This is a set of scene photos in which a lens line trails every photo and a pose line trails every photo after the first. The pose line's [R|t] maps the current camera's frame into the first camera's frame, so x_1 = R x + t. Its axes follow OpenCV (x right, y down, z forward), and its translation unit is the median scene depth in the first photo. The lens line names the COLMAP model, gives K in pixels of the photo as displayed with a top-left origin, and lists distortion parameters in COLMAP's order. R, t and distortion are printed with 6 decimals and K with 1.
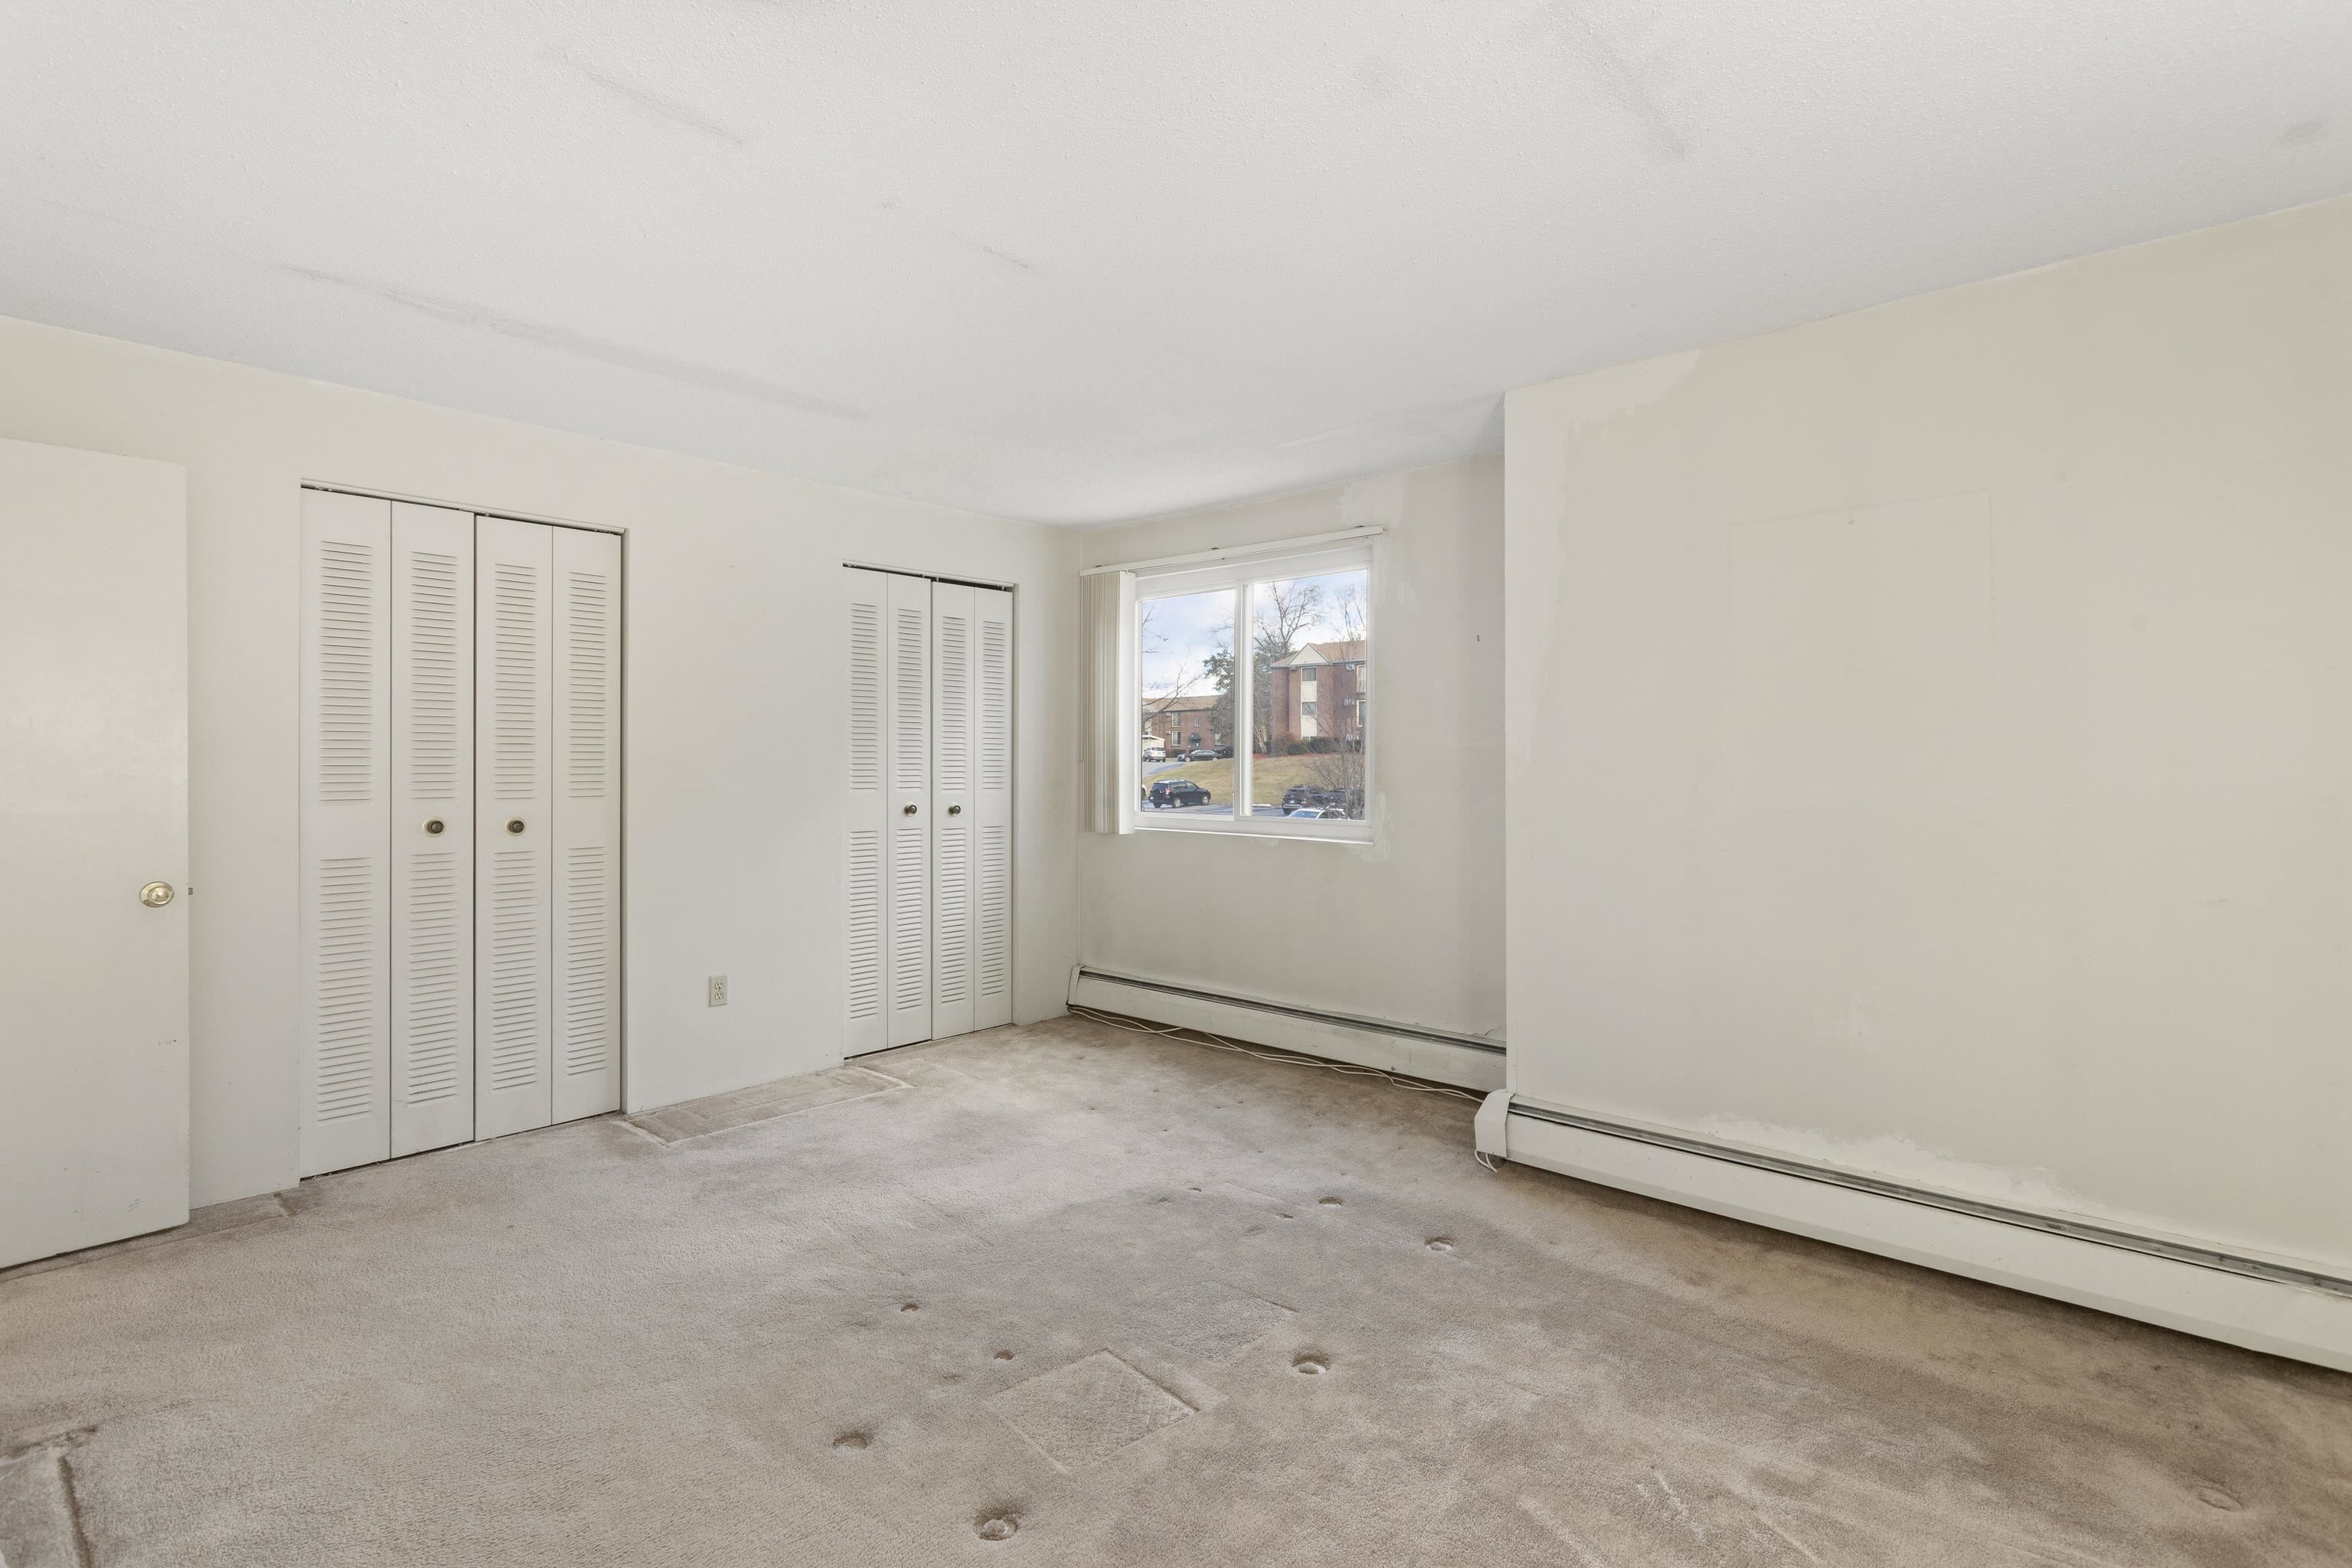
lens RADIAL K [[1120.6, 0, 1176.4], [0, 1120.6, 776.0], [0, 0, 1]] dist [0.000844, 0.000923]
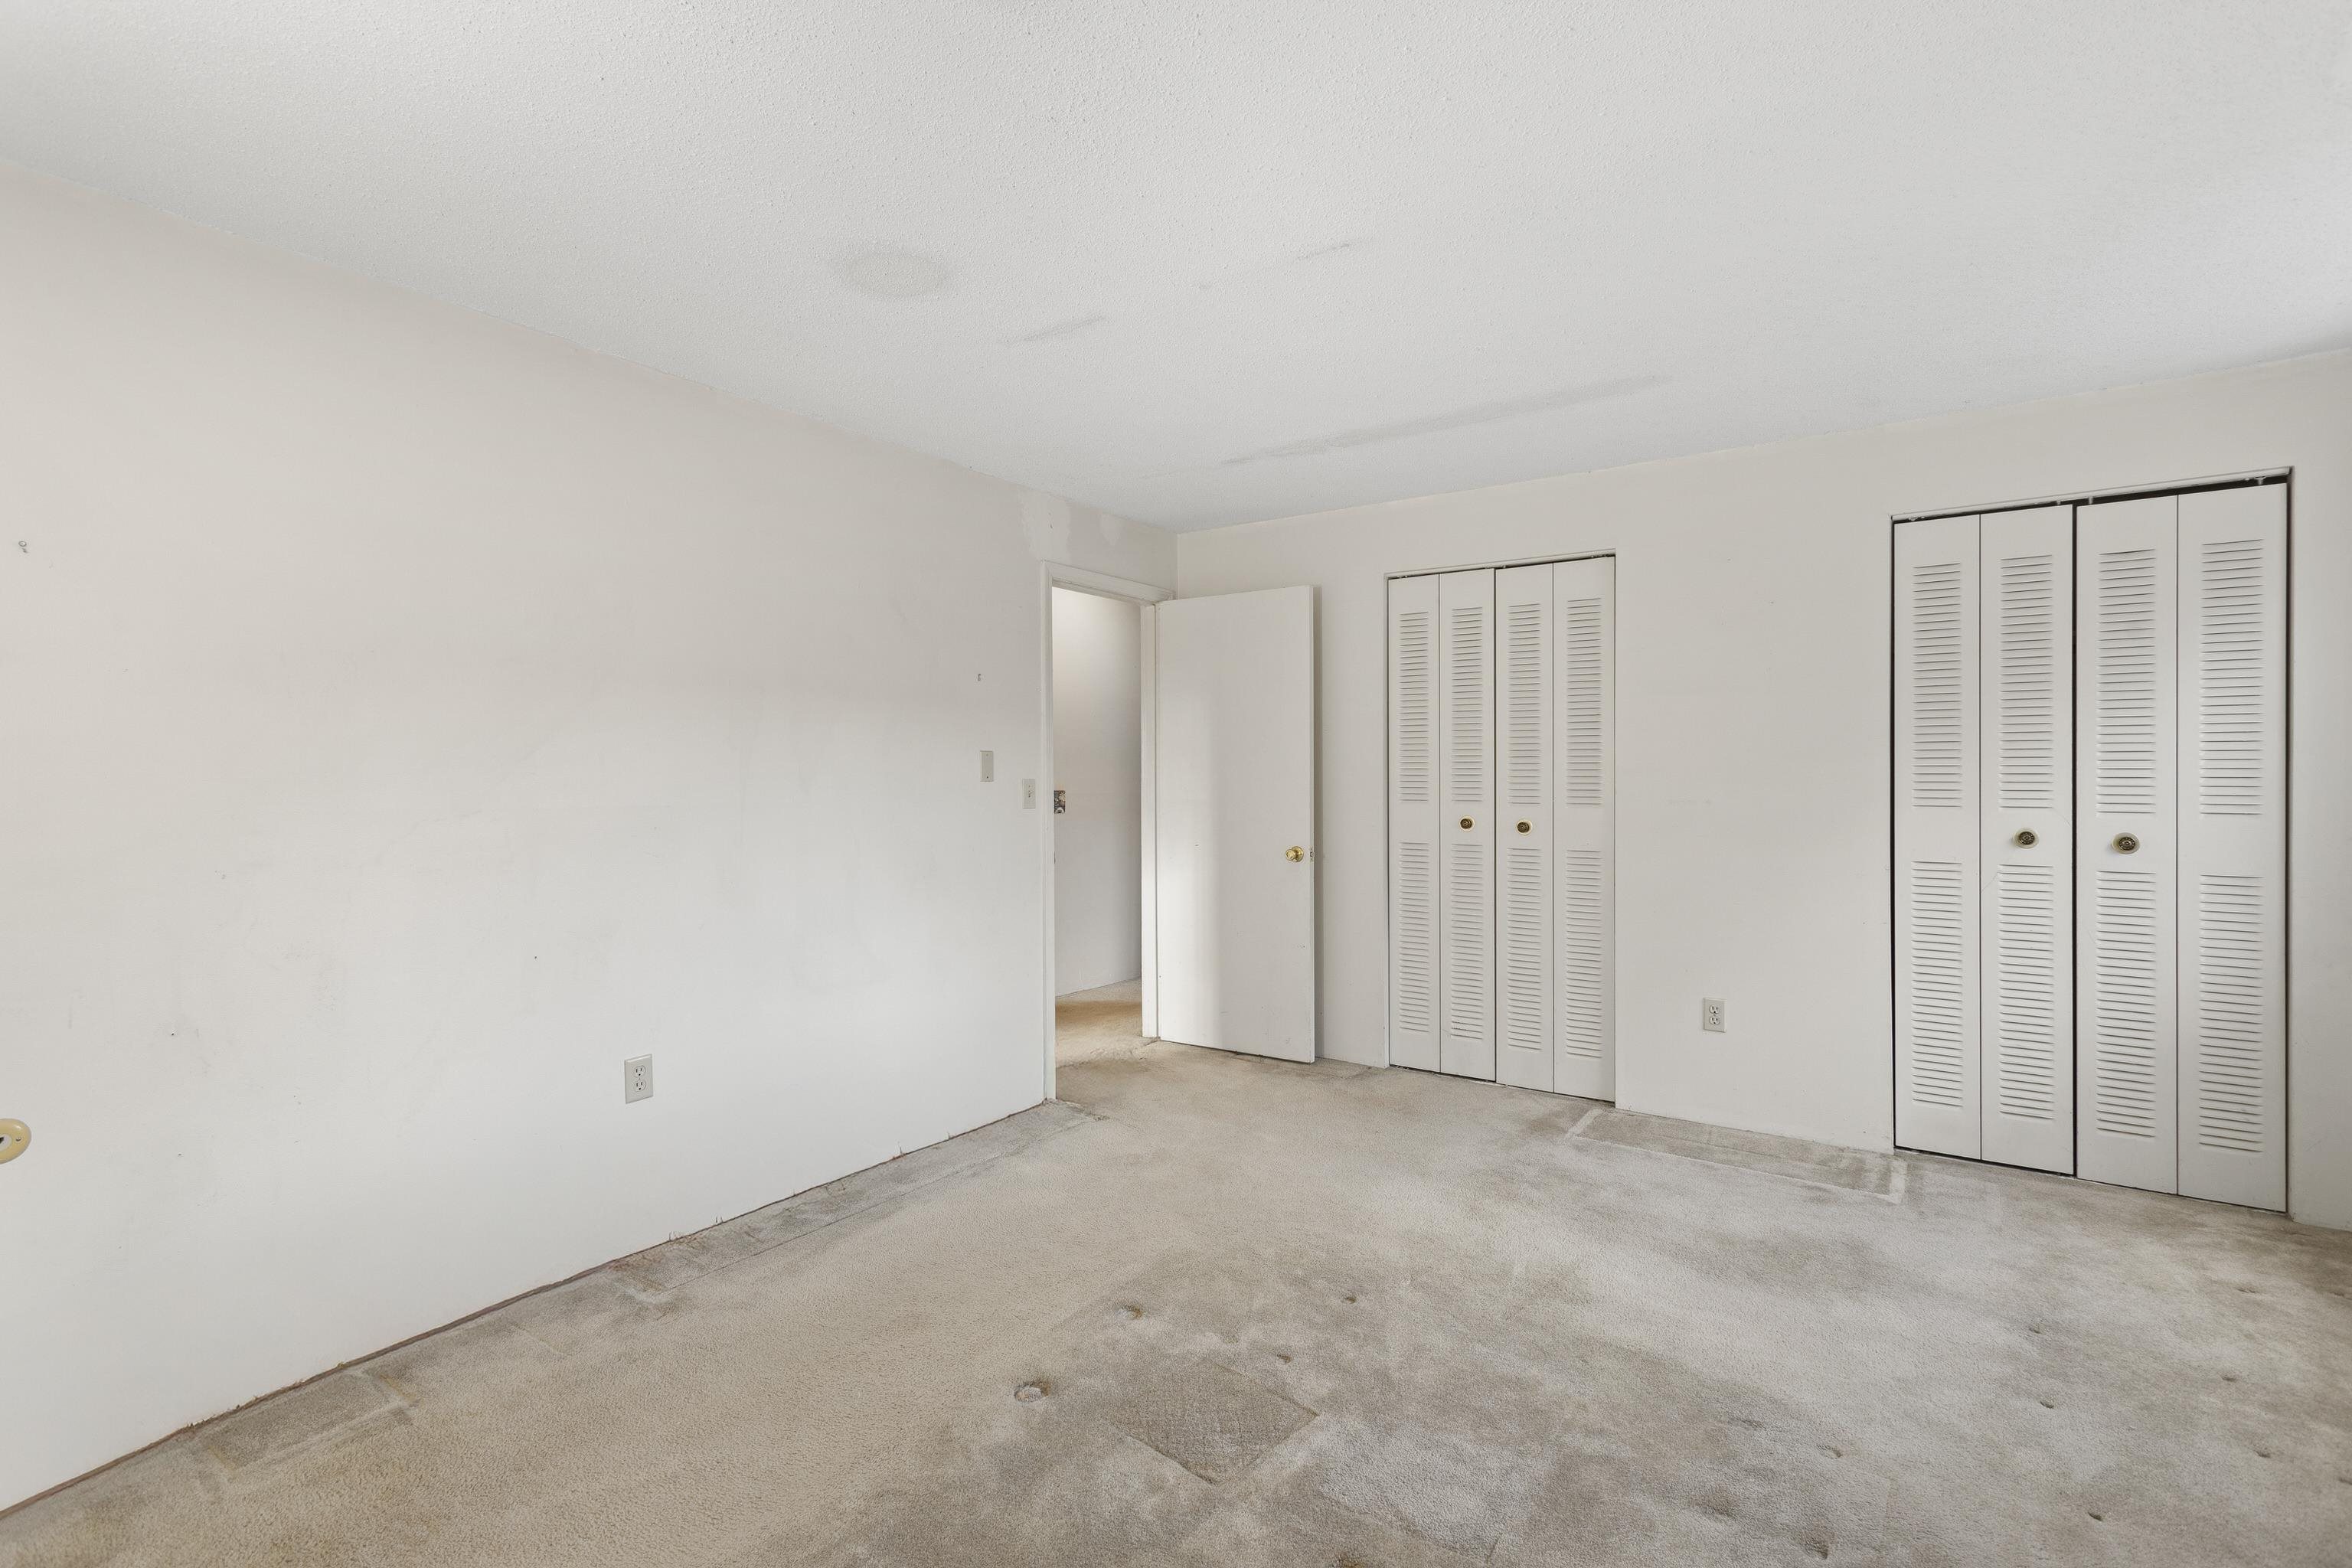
lens RADIAL K [[1135.8, 0, 1176.0], [0, 1135.8, 784.0], [0, 0, 1]] dist [0.000161, 0.000238]
pose [[0.104008, 0.011934, -0.994505, 0.537953], [-0.008283, 0.999904, 0.011133, -0.009940], [0.994542, 0.007079, 0.104097, 0.496389]]
